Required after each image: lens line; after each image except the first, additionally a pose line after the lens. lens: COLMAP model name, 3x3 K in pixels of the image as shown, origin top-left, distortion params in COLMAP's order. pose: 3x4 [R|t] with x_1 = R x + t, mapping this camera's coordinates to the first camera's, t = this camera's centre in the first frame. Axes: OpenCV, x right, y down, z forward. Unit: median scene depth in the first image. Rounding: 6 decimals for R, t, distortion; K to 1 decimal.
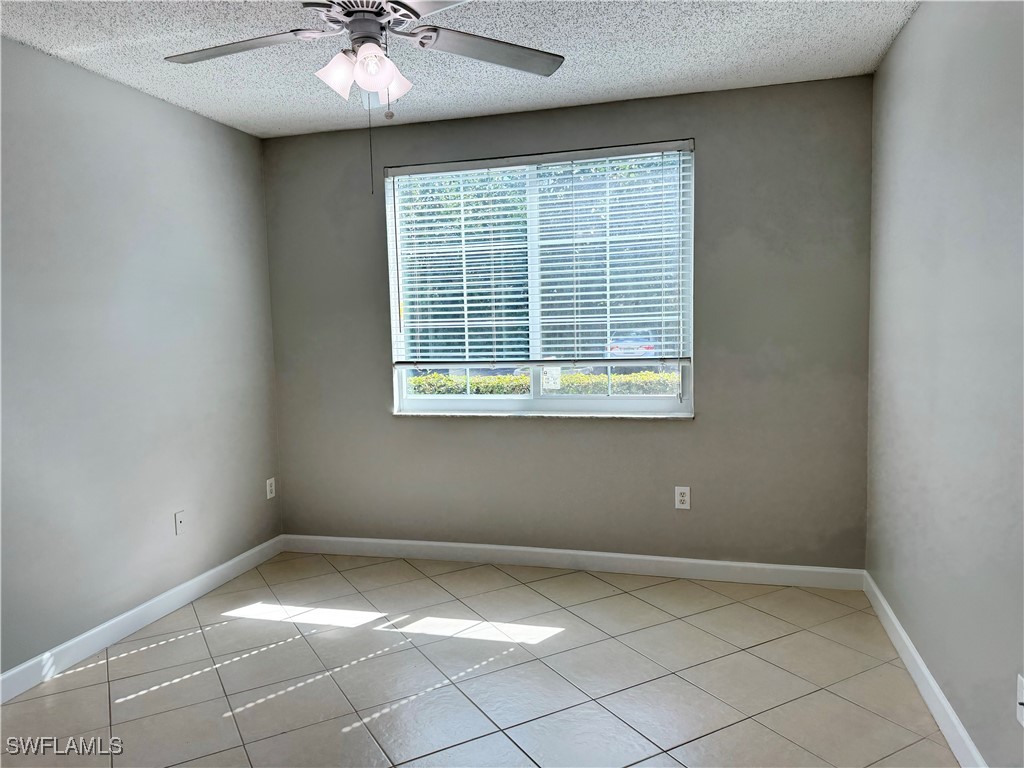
lens RADIAL K [[719.1, 0, 513.2], [0, 719.1, 385.7], [0, 0, 1]] dist [0.091366, -0.133892]
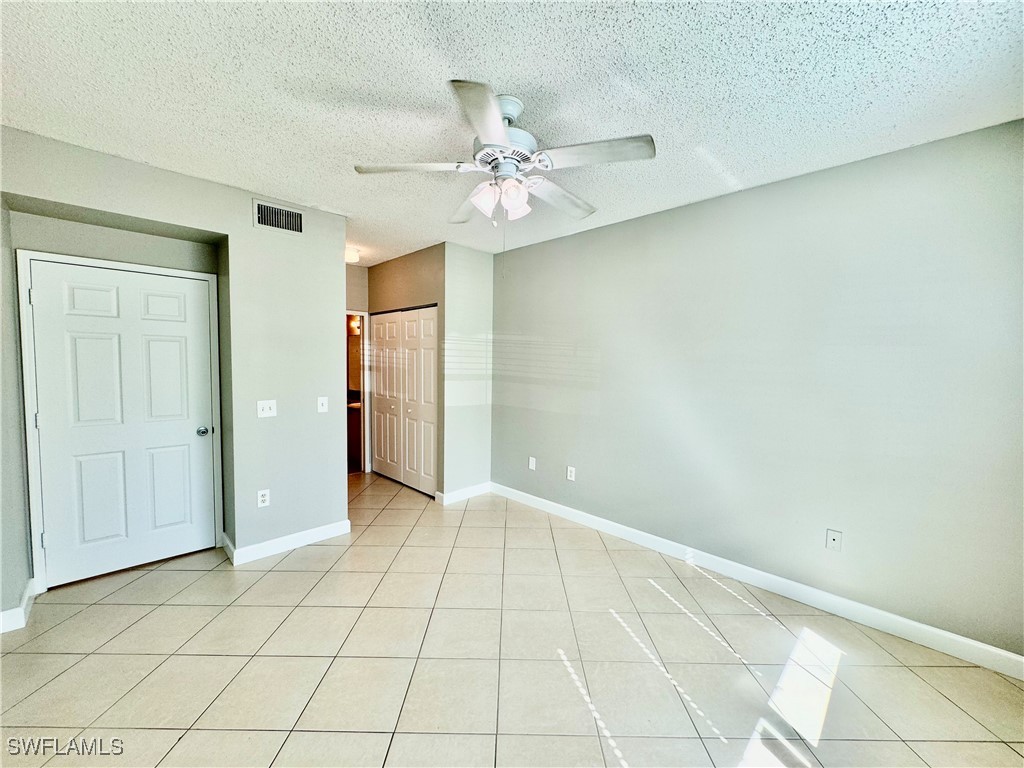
lens RADIAL K [[407.5, 0, 512.5], [0, 407.5, 384.3], [0, 0, 1]] dist [-0.002095, -0.000051]
pose [[-0.505126, 0.061552, -0.860848, 0.339479], [-0.071130, 0.991091, 0.112601, -0.090068], [0.860109, 0.118110, -0.496248, 0.913234]]
